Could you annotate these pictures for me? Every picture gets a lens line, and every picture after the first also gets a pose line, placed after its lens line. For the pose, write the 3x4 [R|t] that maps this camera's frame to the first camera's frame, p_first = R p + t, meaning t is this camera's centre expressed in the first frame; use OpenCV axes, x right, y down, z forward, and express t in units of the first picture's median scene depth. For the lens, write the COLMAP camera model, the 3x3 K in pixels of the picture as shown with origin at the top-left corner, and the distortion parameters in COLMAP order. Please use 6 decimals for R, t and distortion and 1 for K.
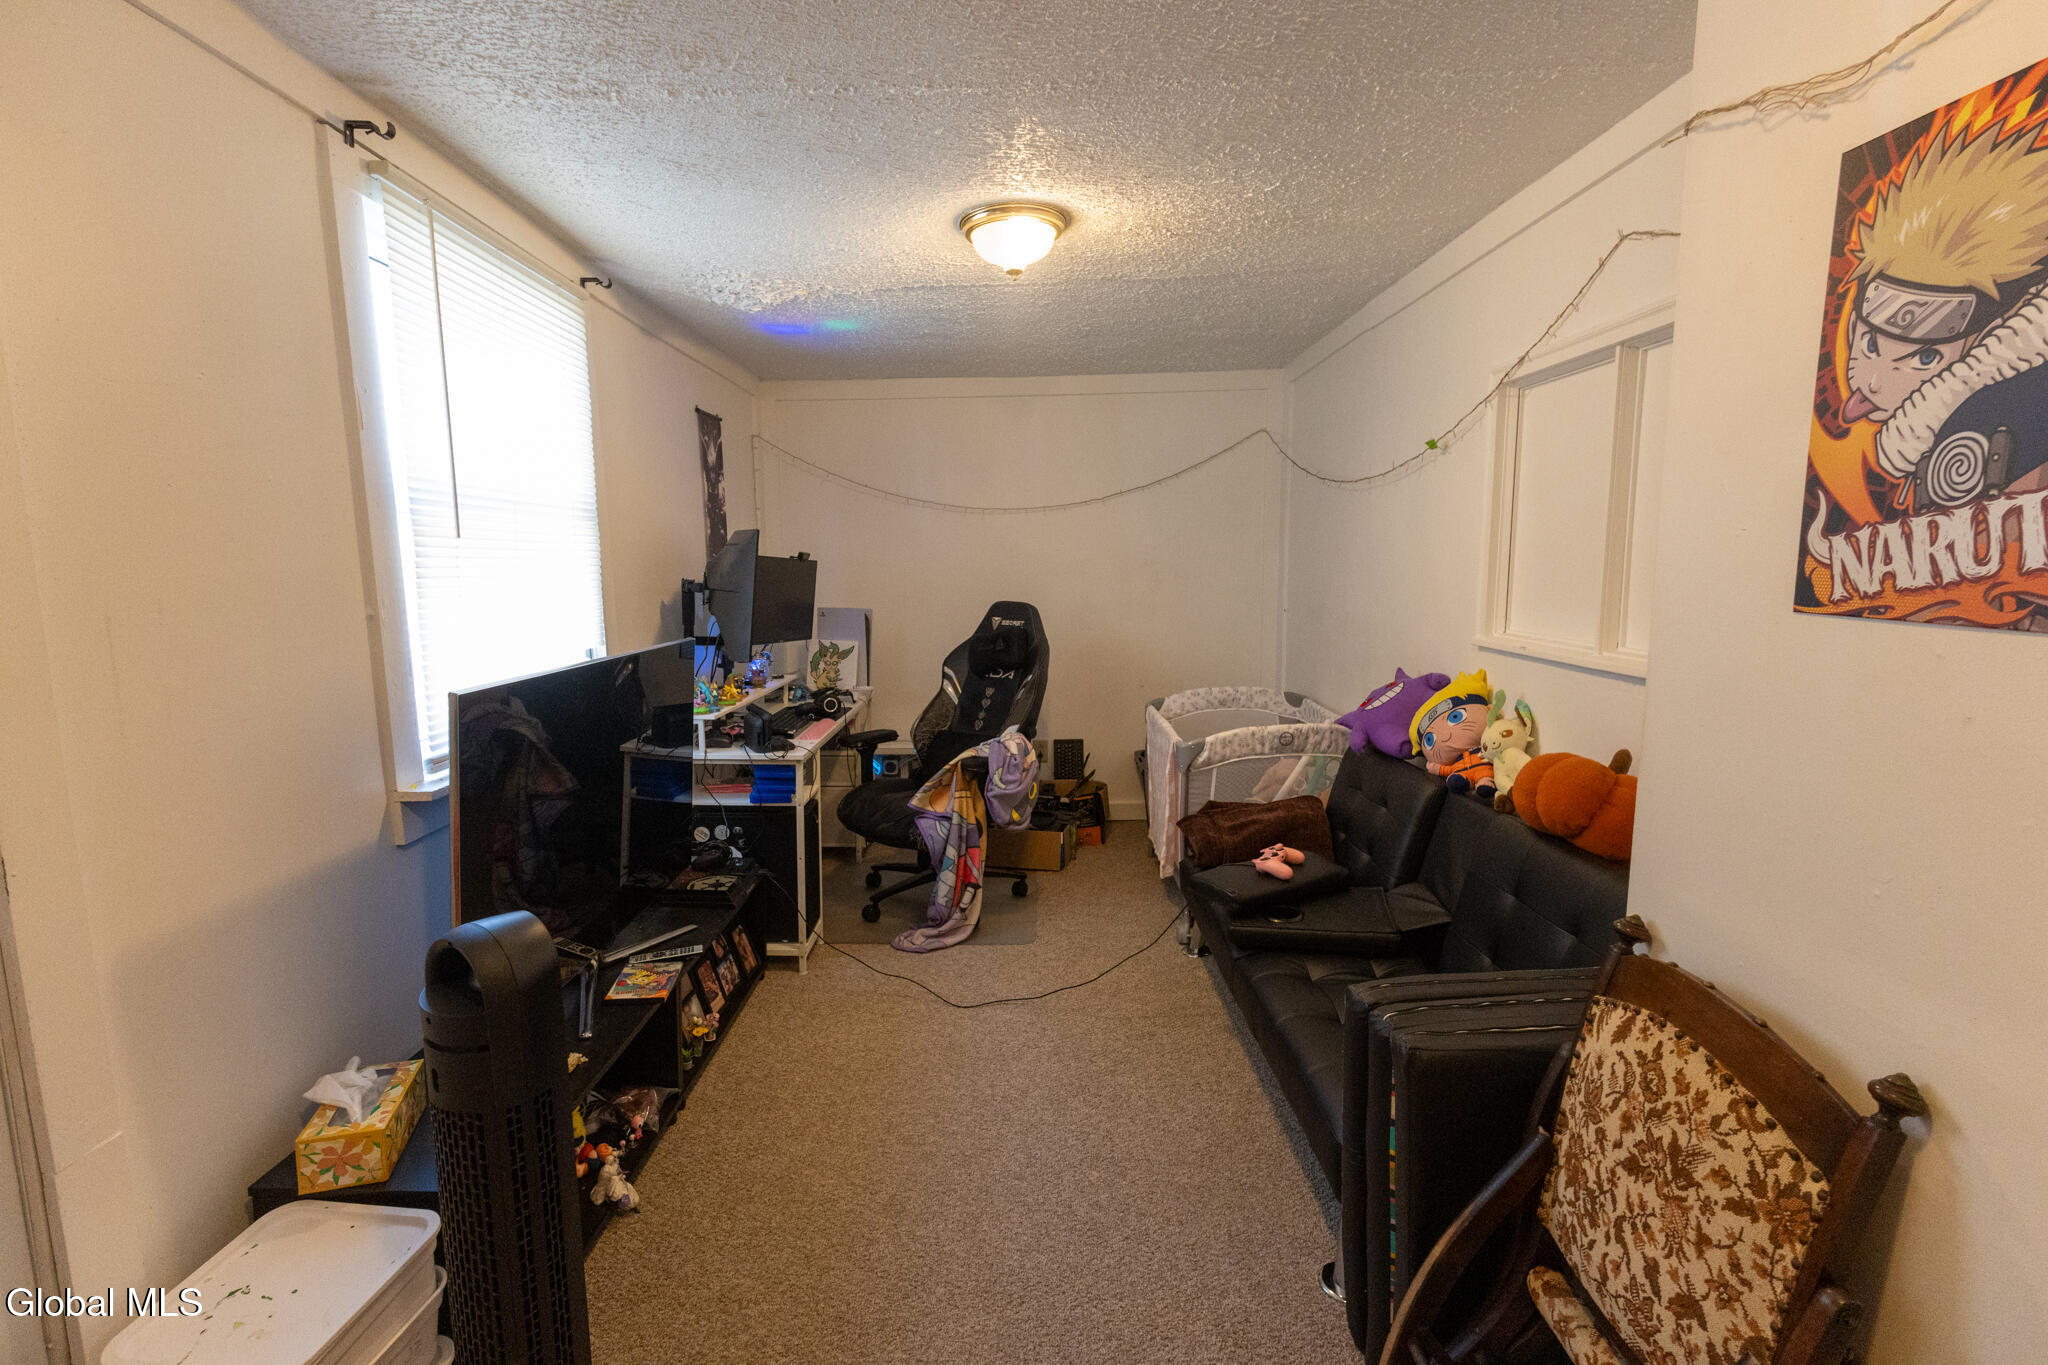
lens RADIAL K [[934.7, 0, 1016.9], [0, 934.7, 681.9], [0, 0, 1]] dist [-0.000569, 0.001139]
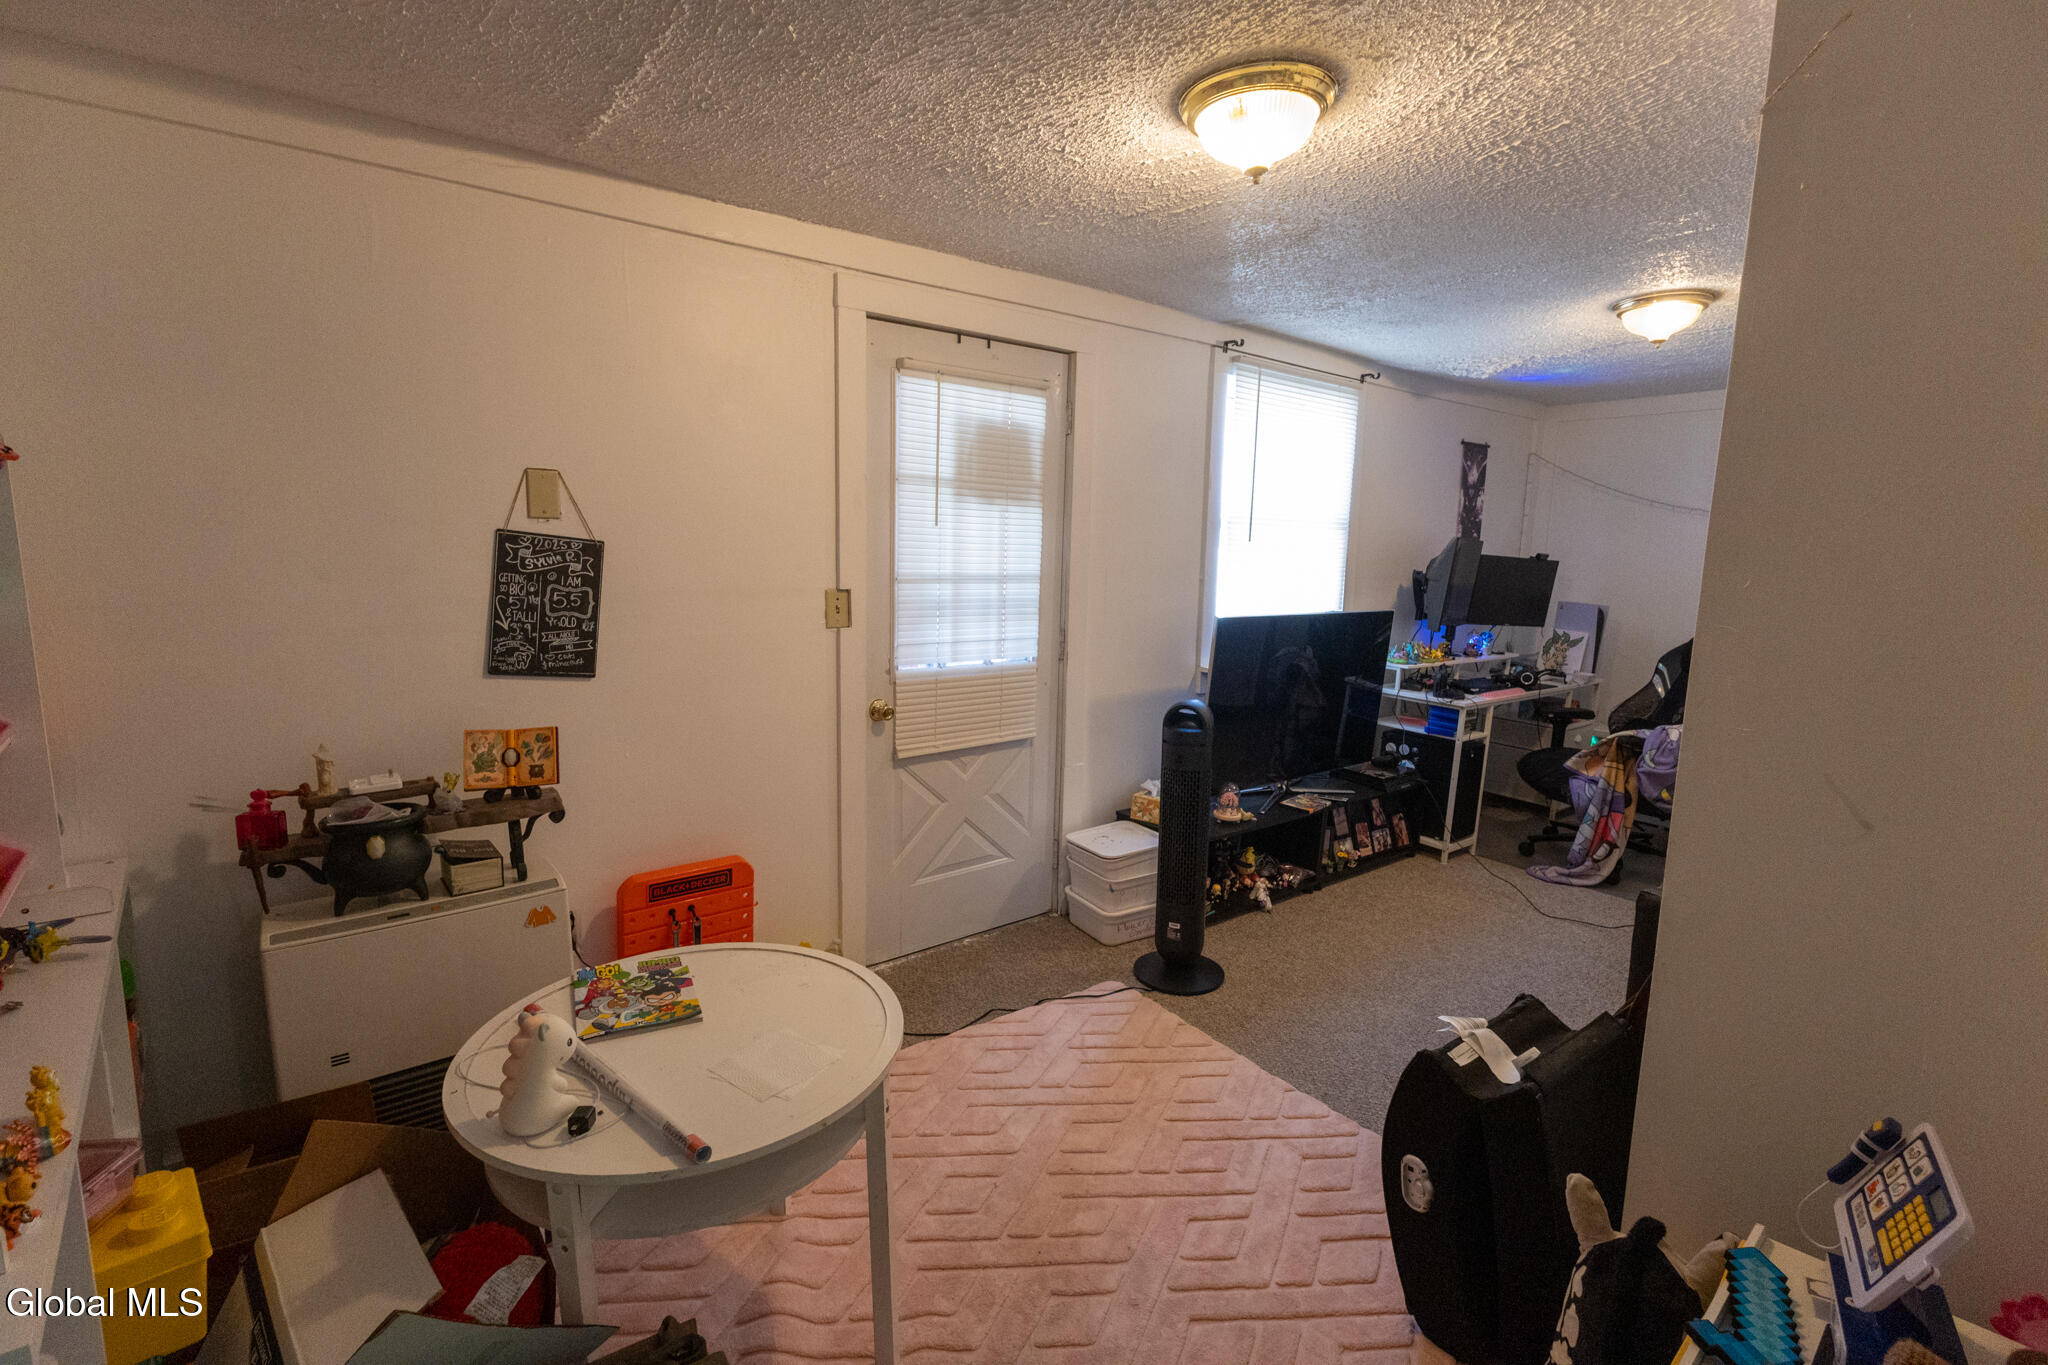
lens RADIAL K [[934.7, 0, 1016.9], [0, 934.7, 681.9], [0, 0, 1]] dist [-0.000569, 0.001139]
pose [[0.618482, 0.143251, -0.772632, 0.374757], [-0.132956, 0.988144, 0.076778, 0.026557], [0.774470, 0.055241, 0.630195, -0.330487]]
